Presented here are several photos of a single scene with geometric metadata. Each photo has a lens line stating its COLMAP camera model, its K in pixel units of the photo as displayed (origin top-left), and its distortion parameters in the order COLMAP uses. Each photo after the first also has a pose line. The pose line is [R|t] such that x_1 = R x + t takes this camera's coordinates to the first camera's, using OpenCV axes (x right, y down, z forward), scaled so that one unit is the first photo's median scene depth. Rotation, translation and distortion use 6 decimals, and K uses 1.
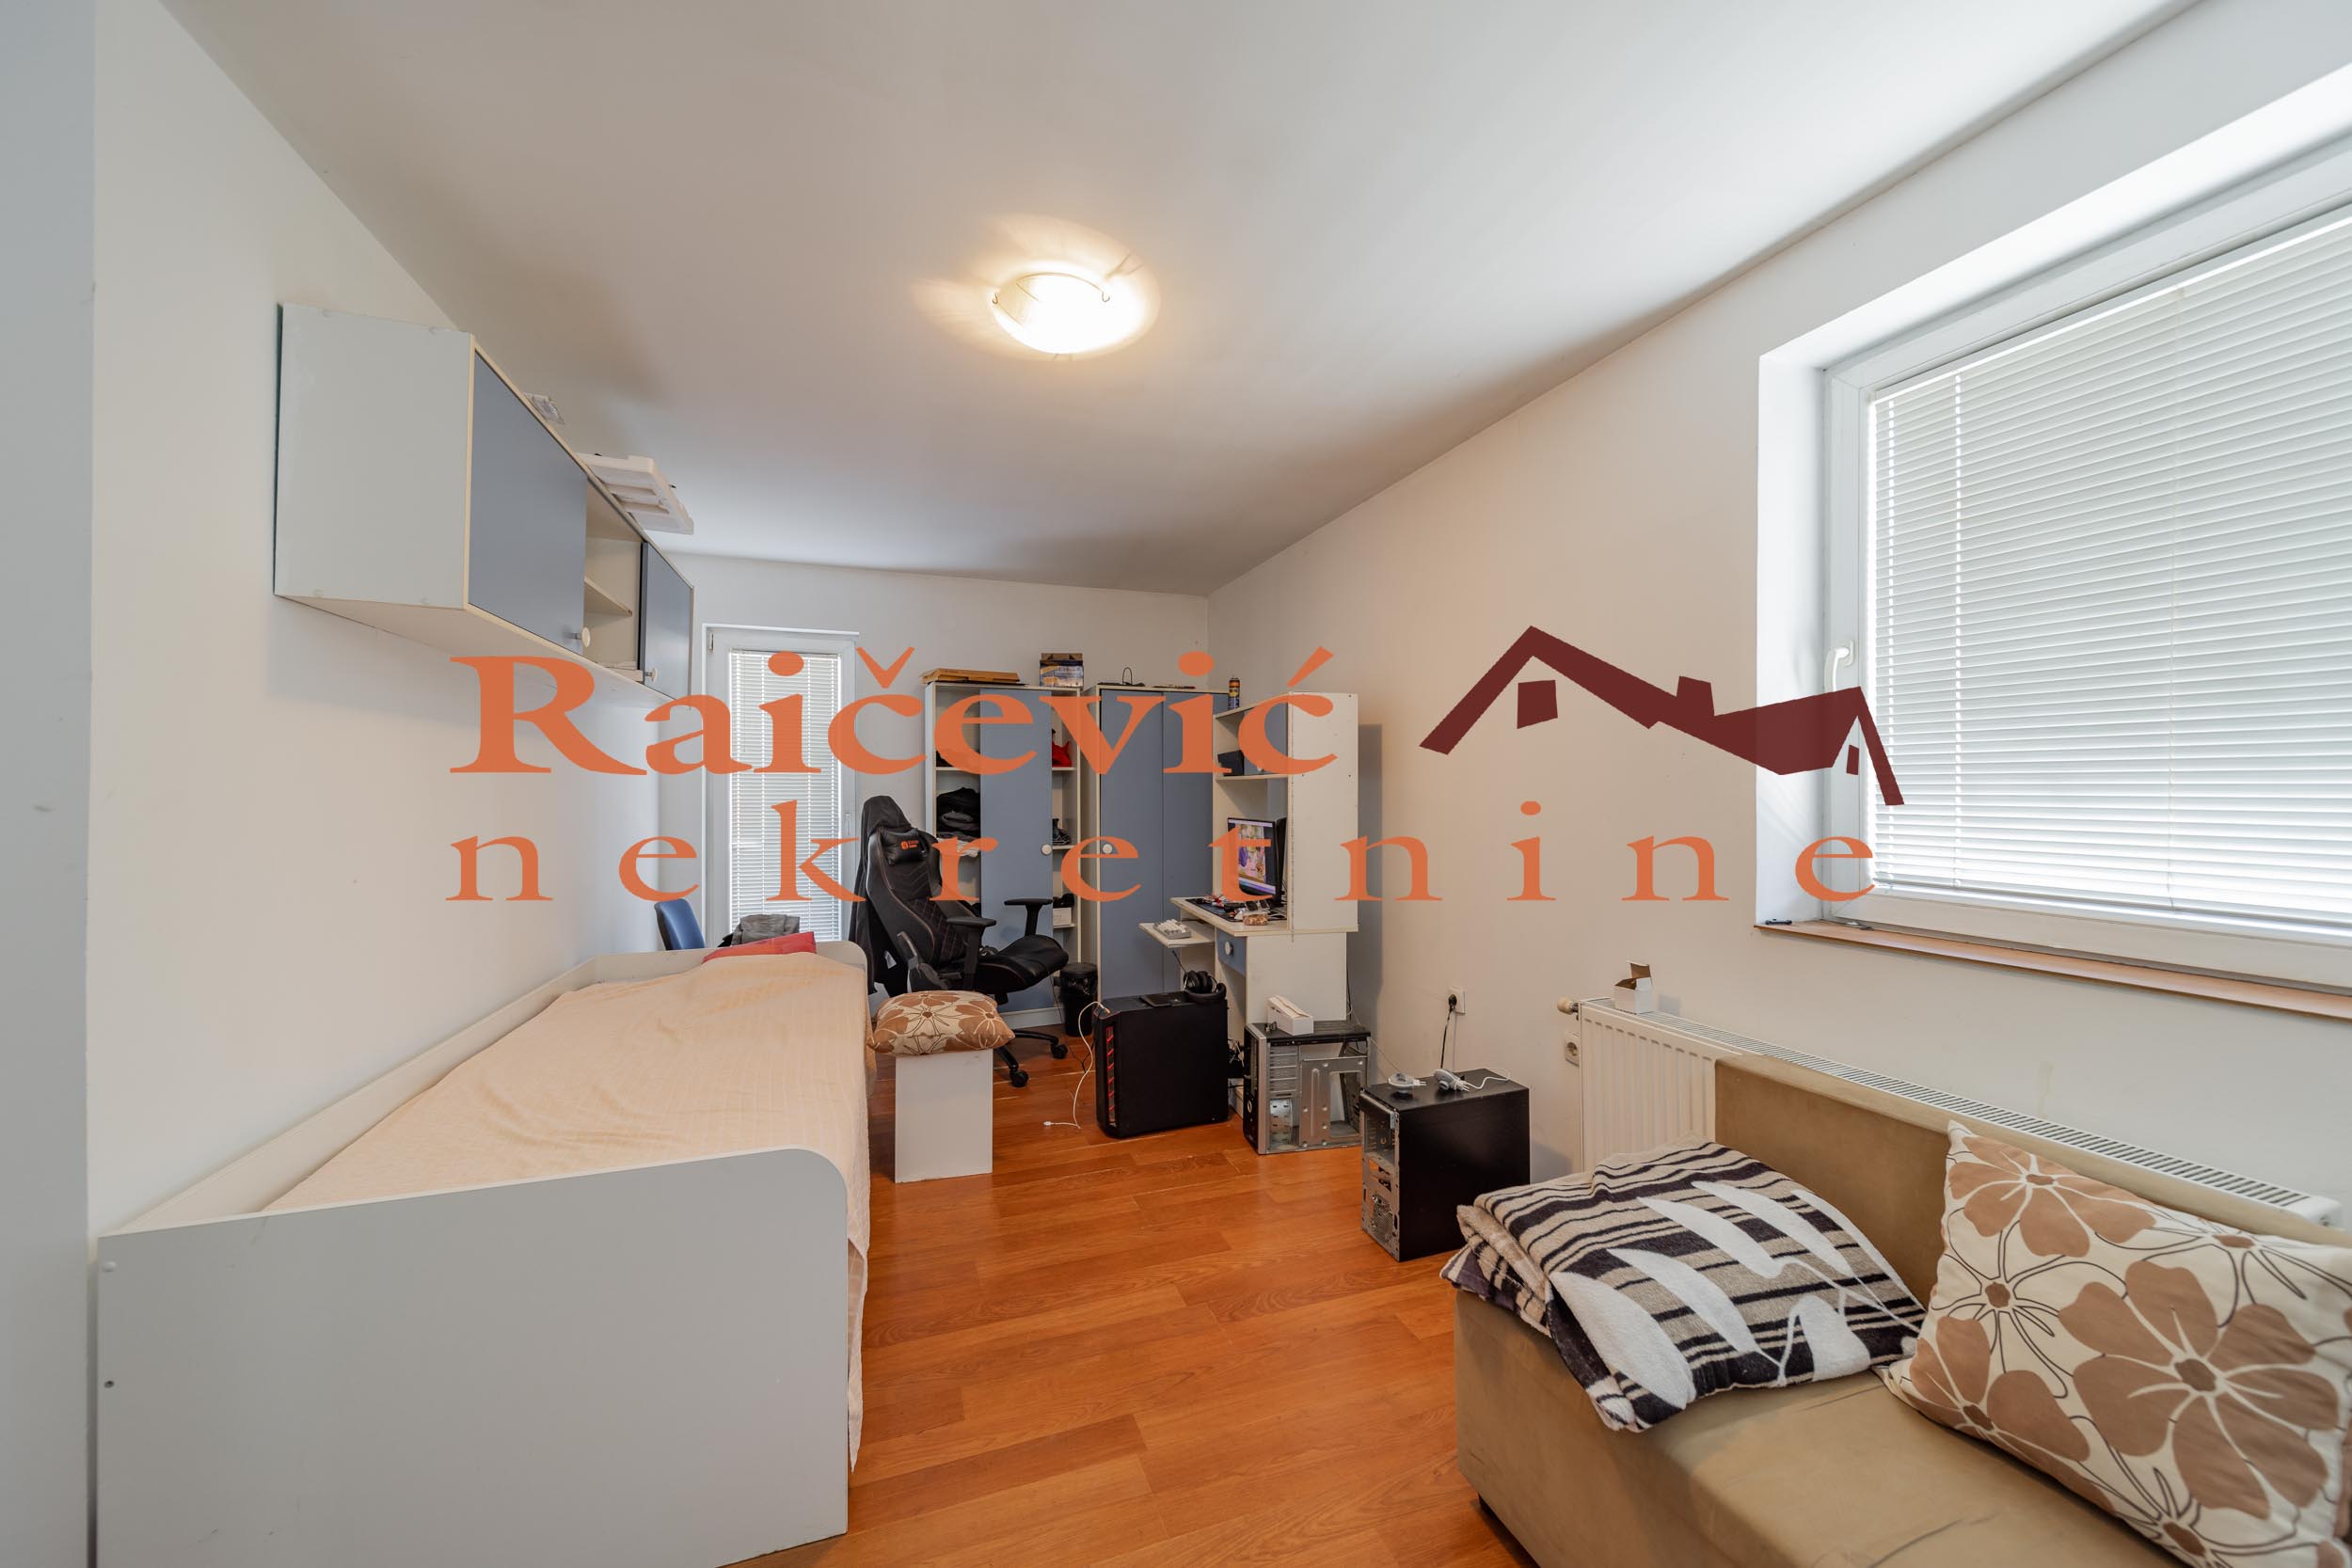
lens RADIAL K [[834.9, 0, 1171.6], [0, 834.9, 789.6], [0, 0, 1]] dist [0.000684, 0.000004]
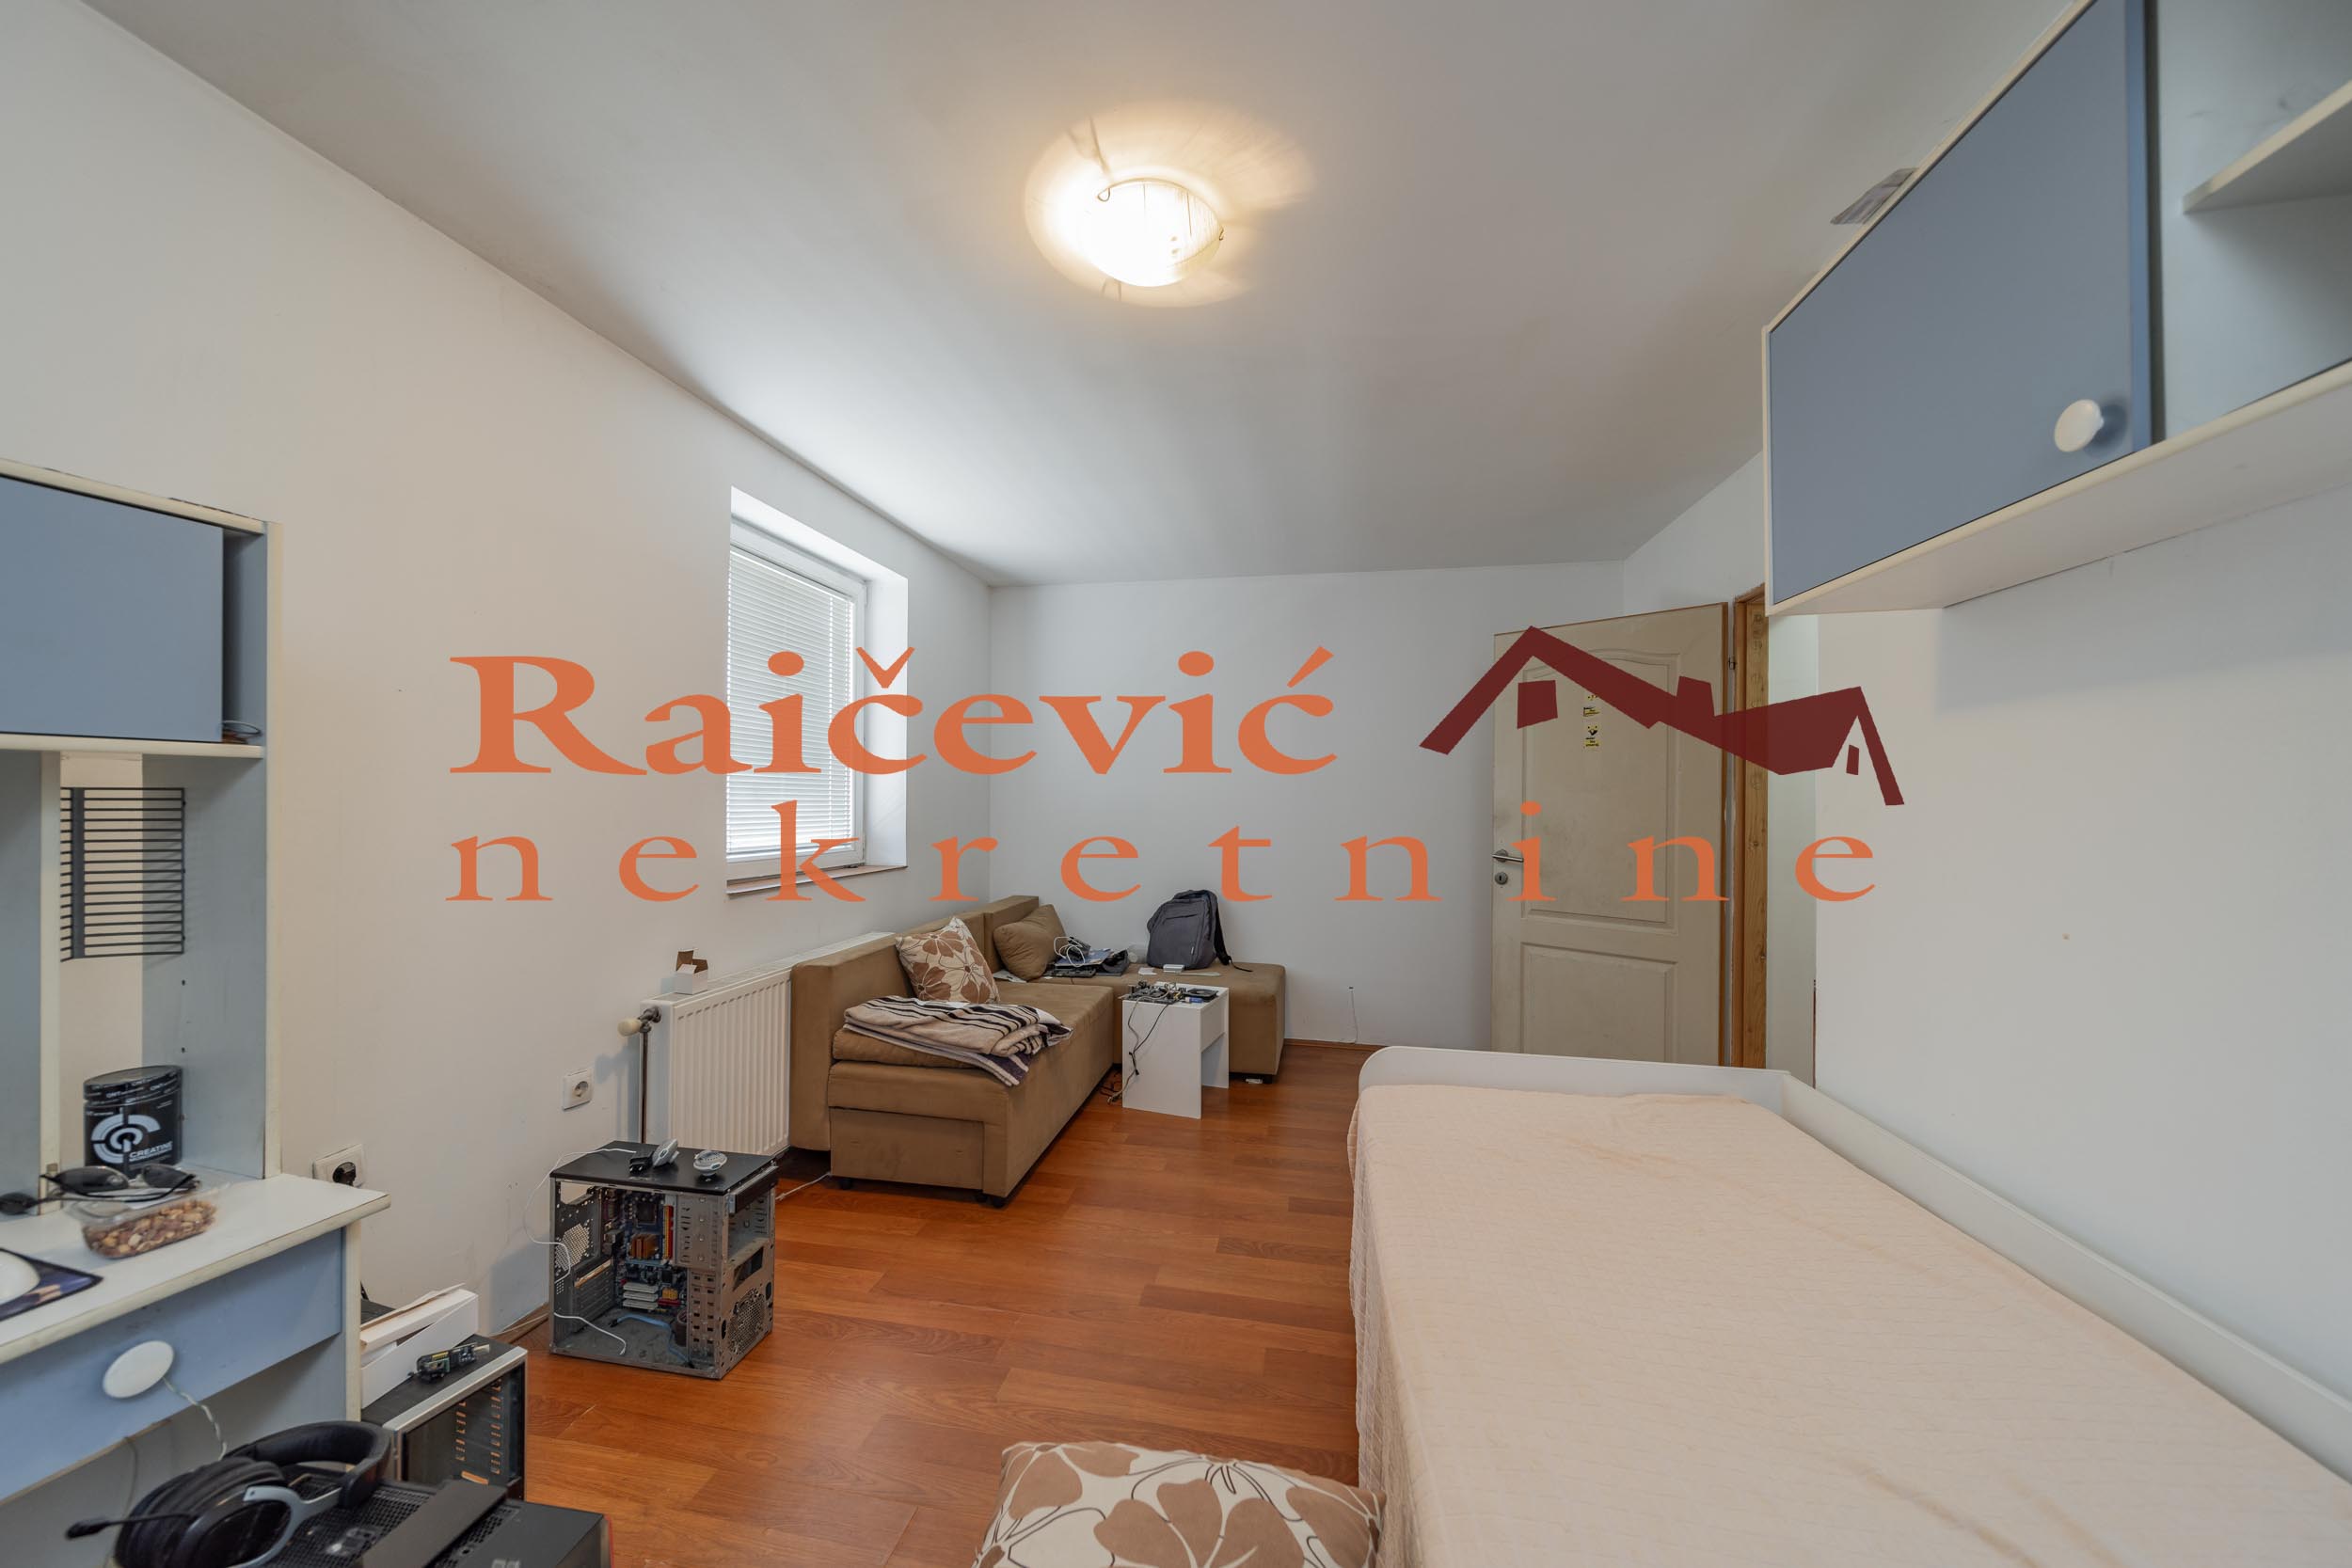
lens RADIAL K [[834.9, 0, 1165.0], [0, 834.9, 793.2], [0, 0, 1]] dist [0.000684, 0.000004]
pose [[-0.870557, -0.001686, 0.492064, -0.672279], [-0.006026, 0.999956, -0.007235, 0.001420], [-0.492030, -0.009264, -0.870529, 2.019910]]
